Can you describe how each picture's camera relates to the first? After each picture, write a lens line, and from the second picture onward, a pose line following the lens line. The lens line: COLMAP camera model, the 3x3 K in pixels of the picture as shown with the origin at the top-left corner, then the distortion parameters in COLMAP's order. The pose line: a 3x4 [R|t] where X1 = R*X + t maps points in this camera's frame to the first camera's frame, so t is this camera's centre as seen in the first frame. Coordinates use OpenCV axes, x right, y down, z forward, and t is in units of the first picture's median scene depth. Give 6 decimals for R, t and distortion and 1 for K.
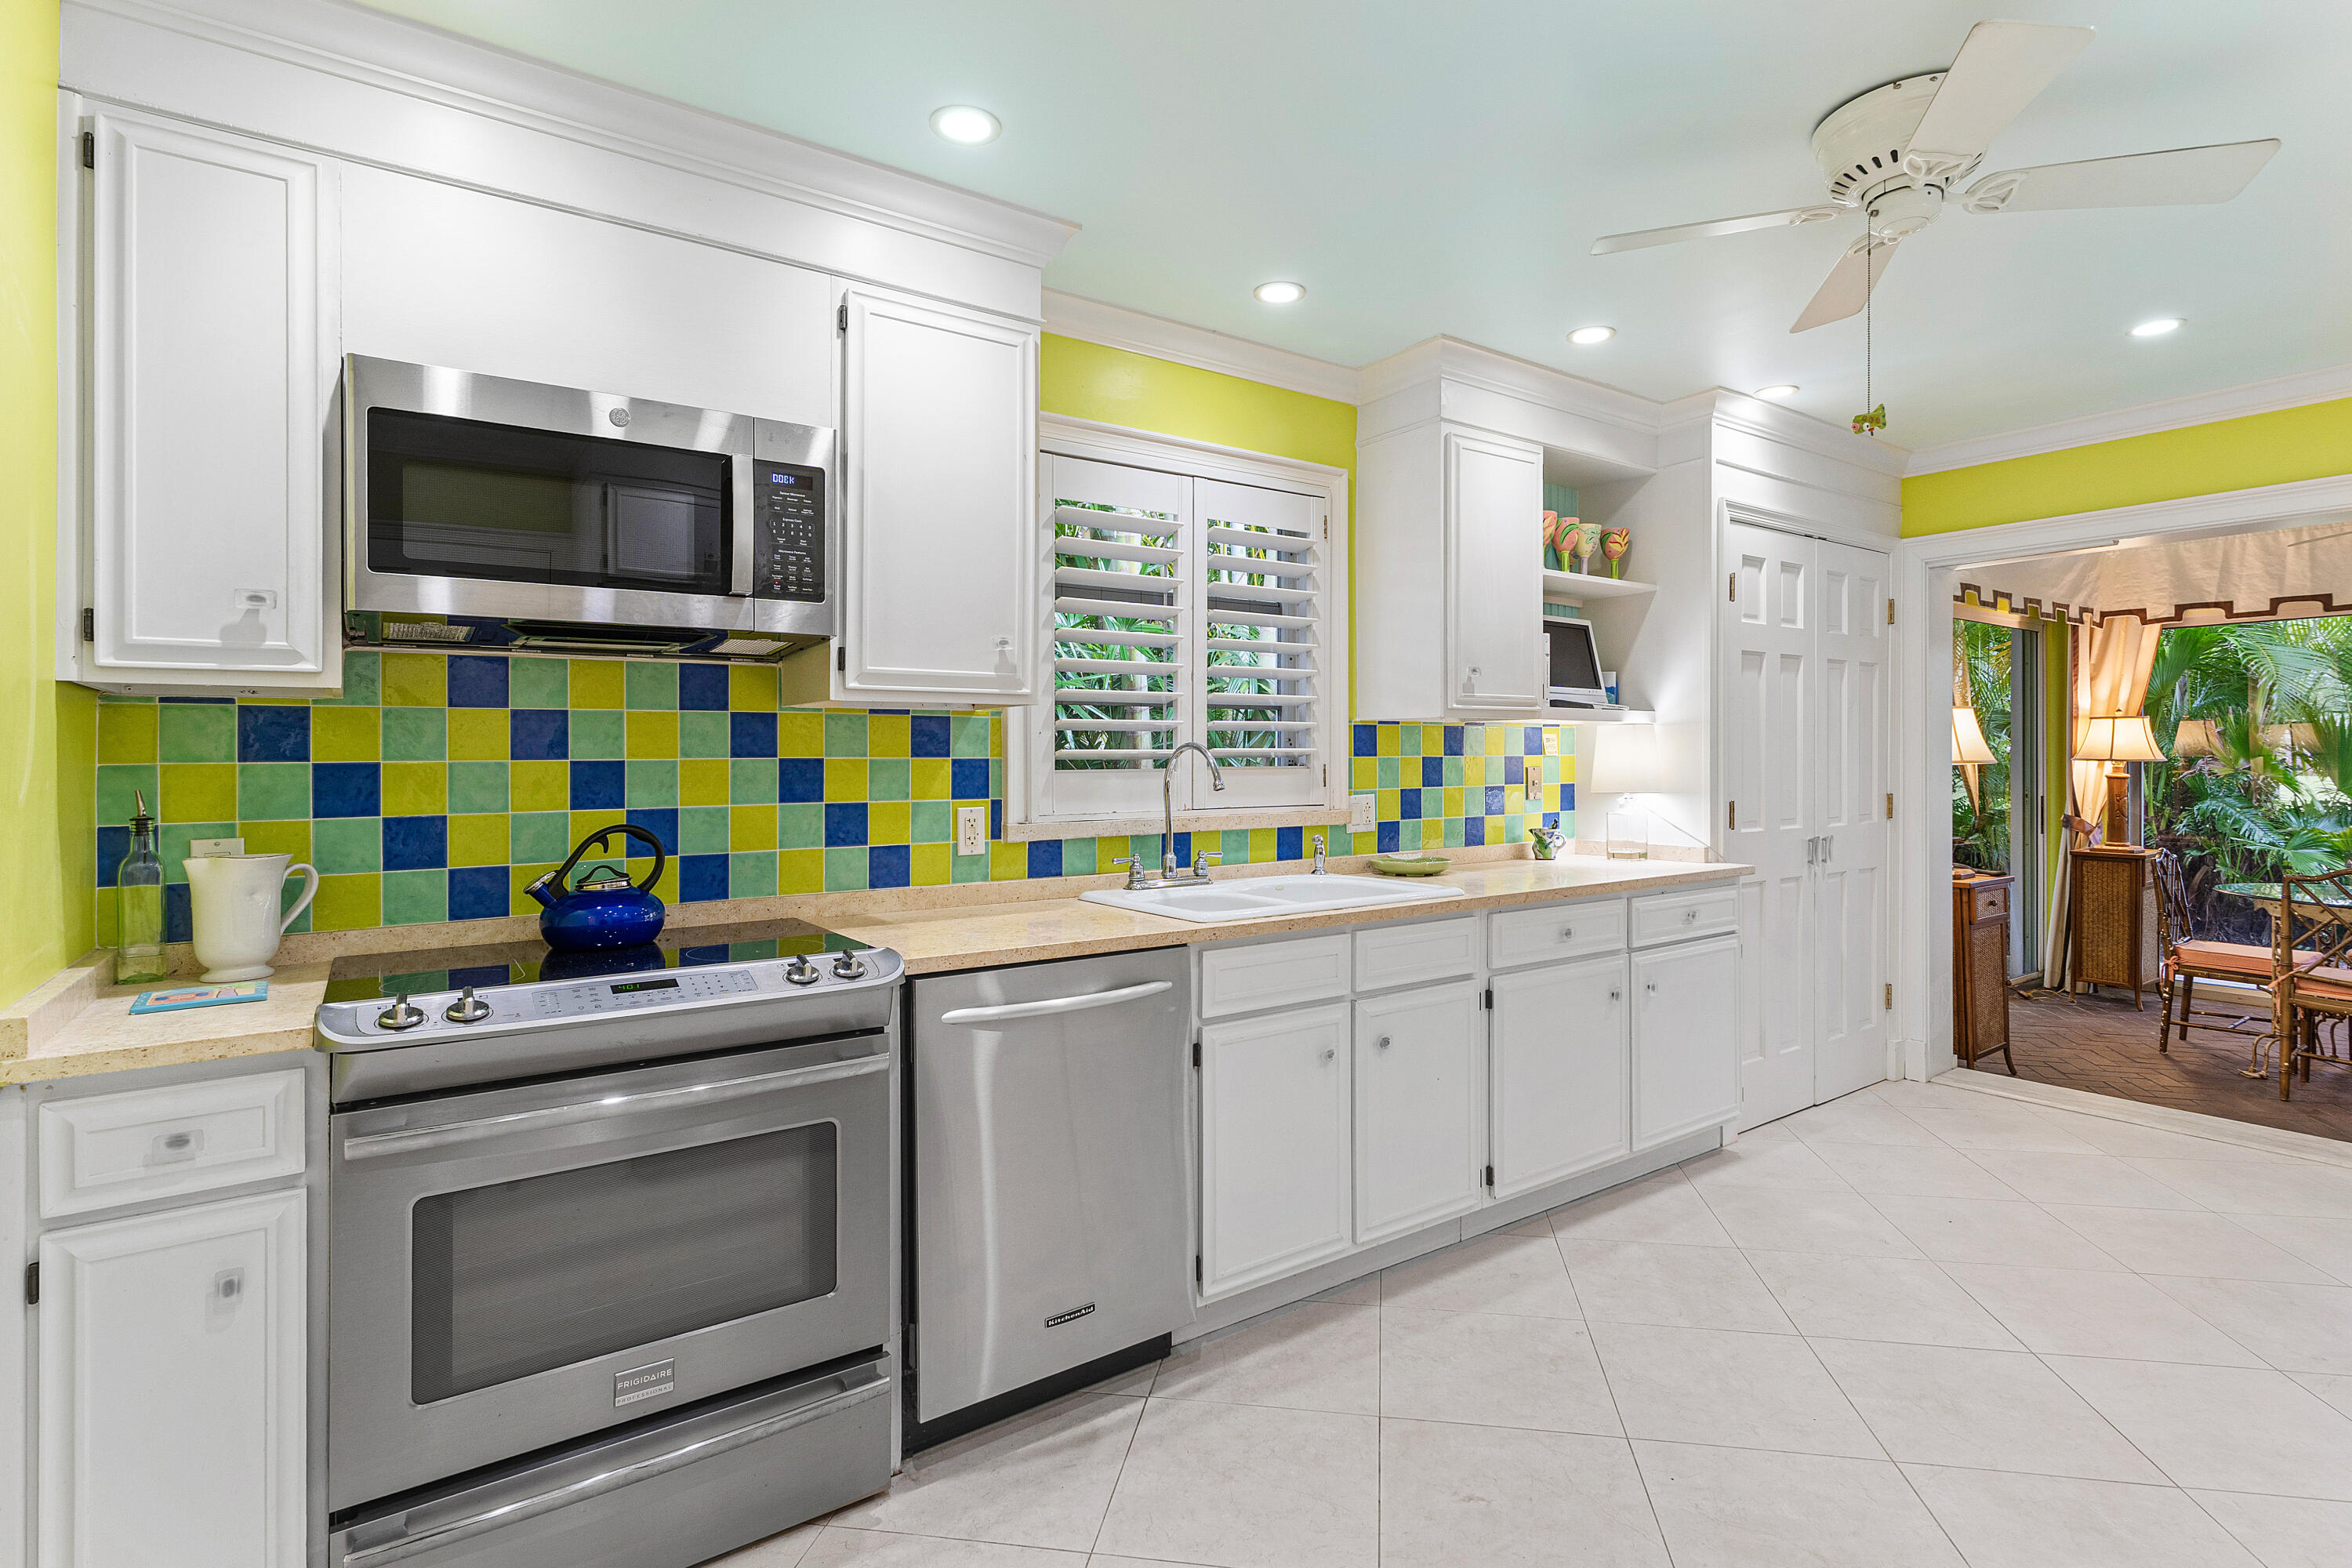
lens RADIAL K [[1138.3, 0, 1176.8], [0, 1138.3, 771.2], [0, 0, 1]] dist [0.001368, 0.000558]
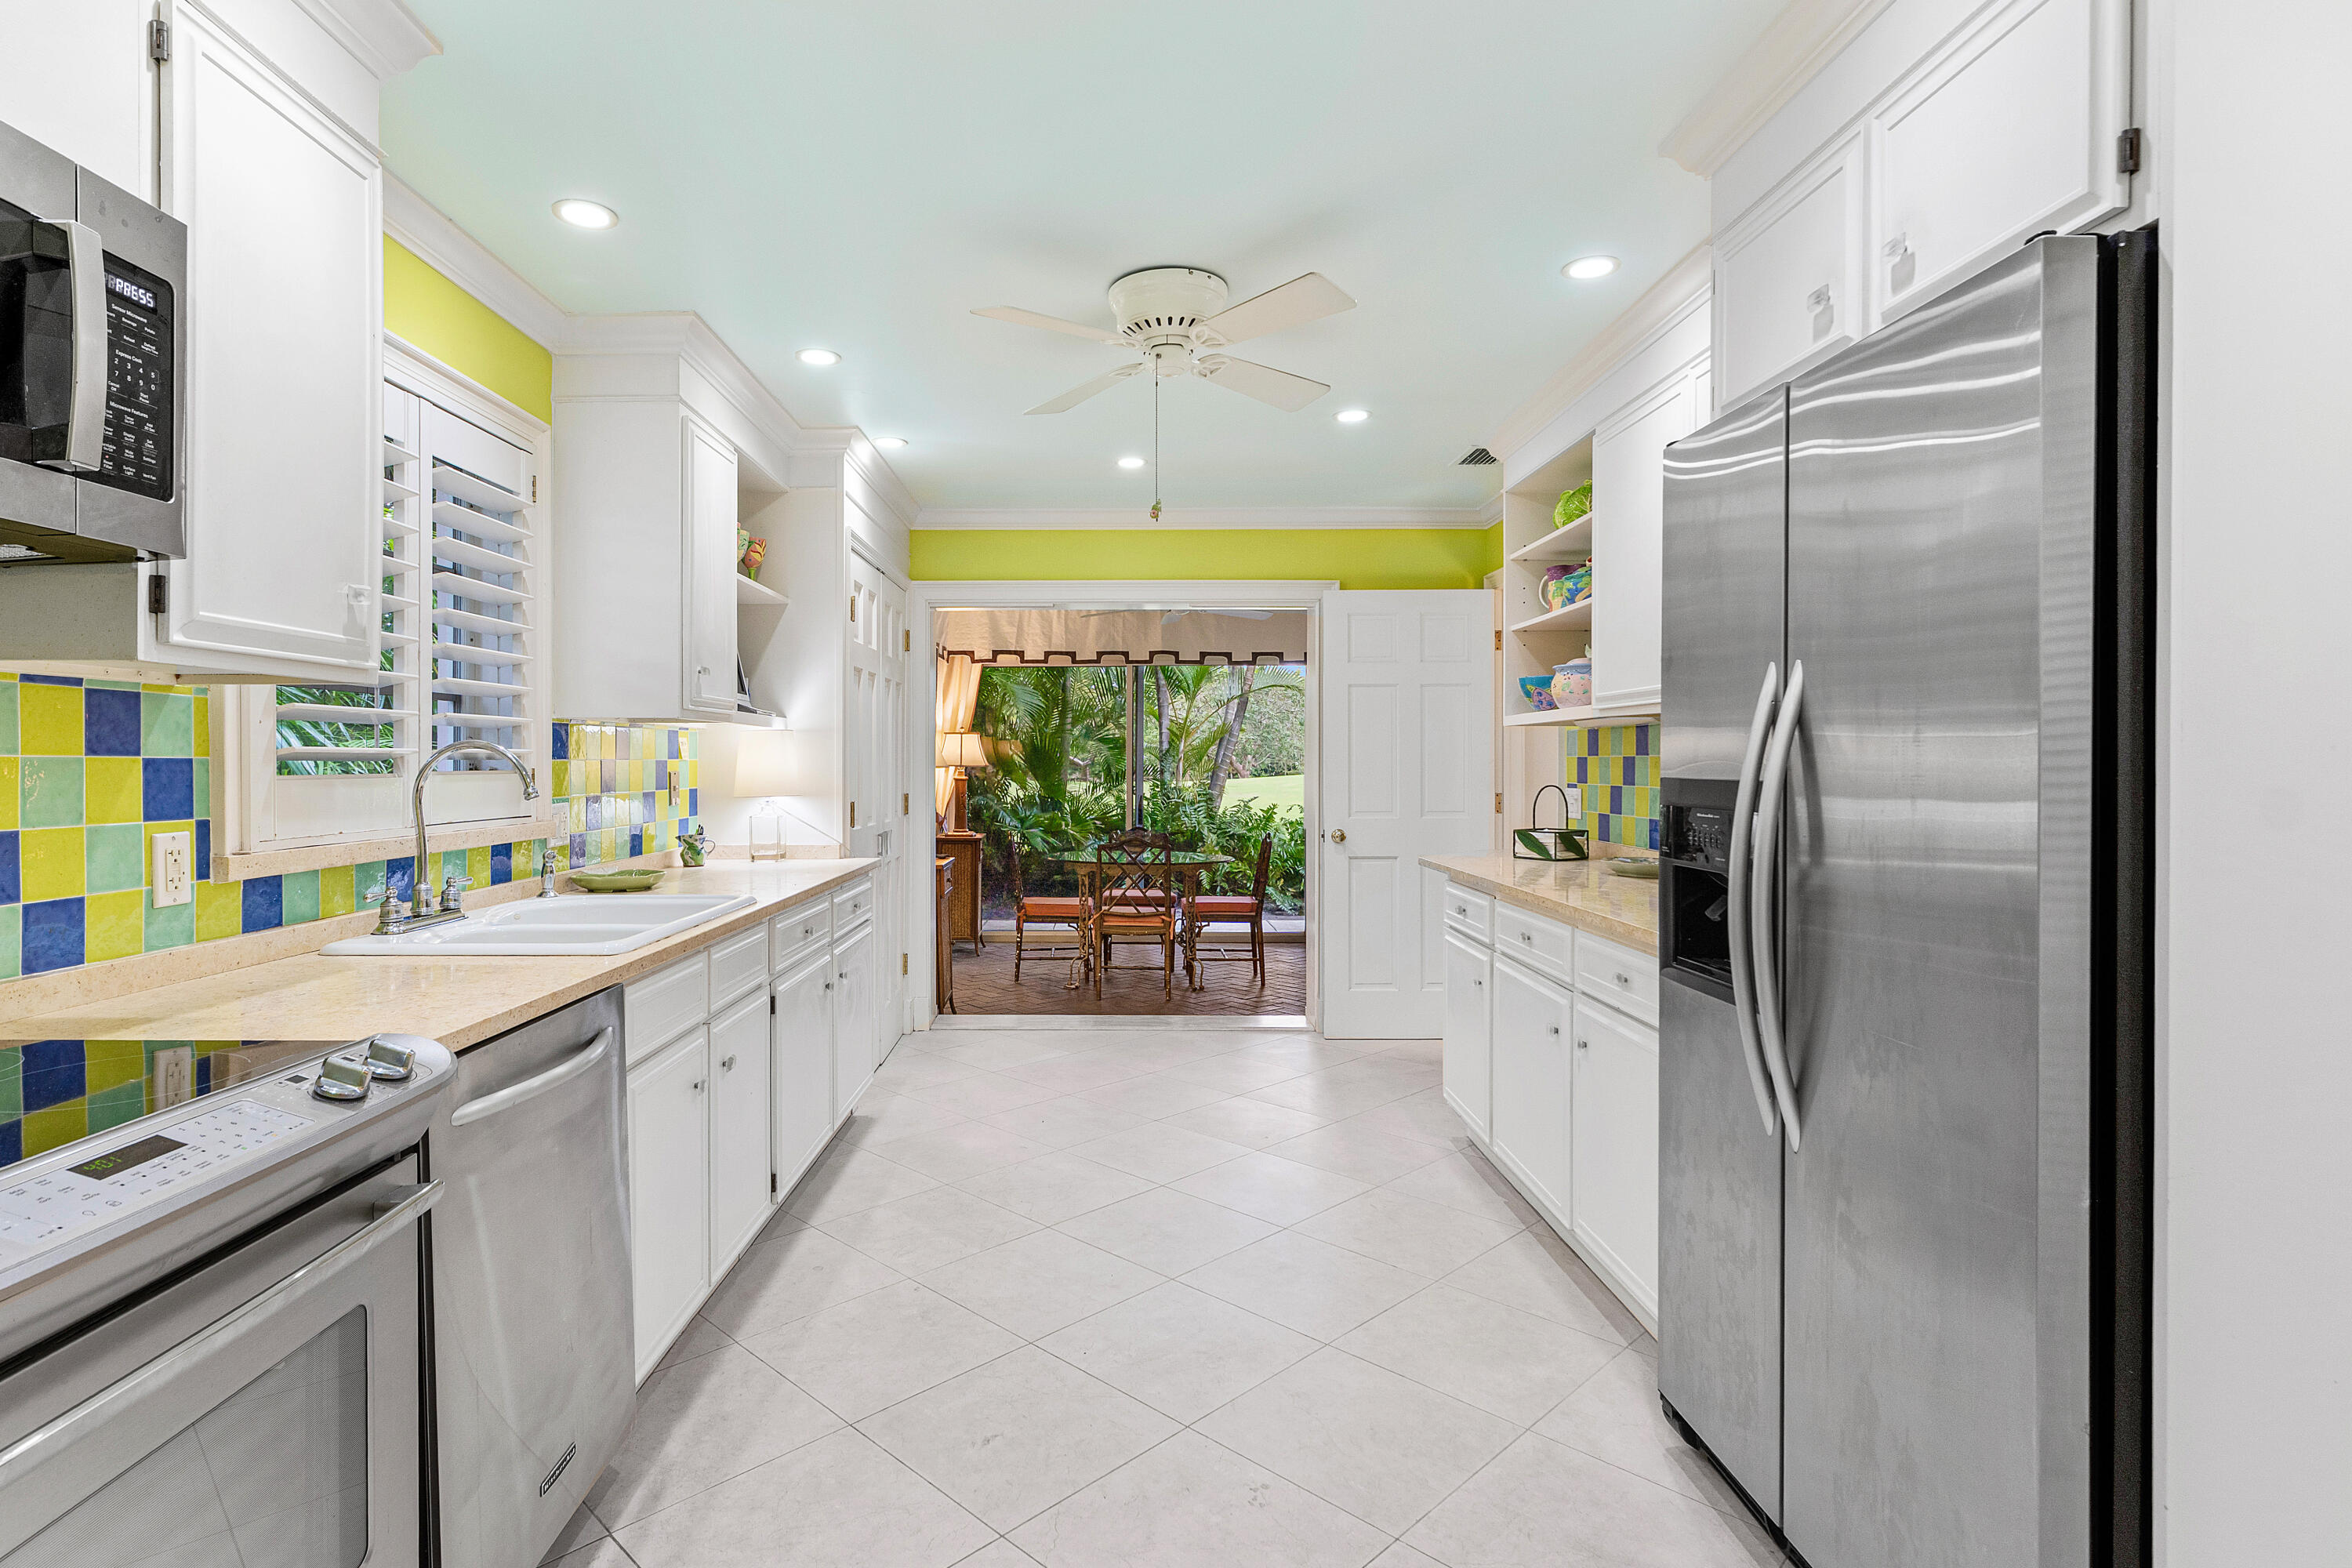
lens RADIAL K [[1138.3, 0, 1175.0], [0, 1138.3, 779.5], [0, 0, 1]] dist [0.001368, 0.000558]
pose [[0.596145, -0.008459, 0.802832, -0.316447], [0.006749, 0.999962, 0.005525, 0.001405], [-0.802848, 0.002125, 0.596179, 0.129526]]
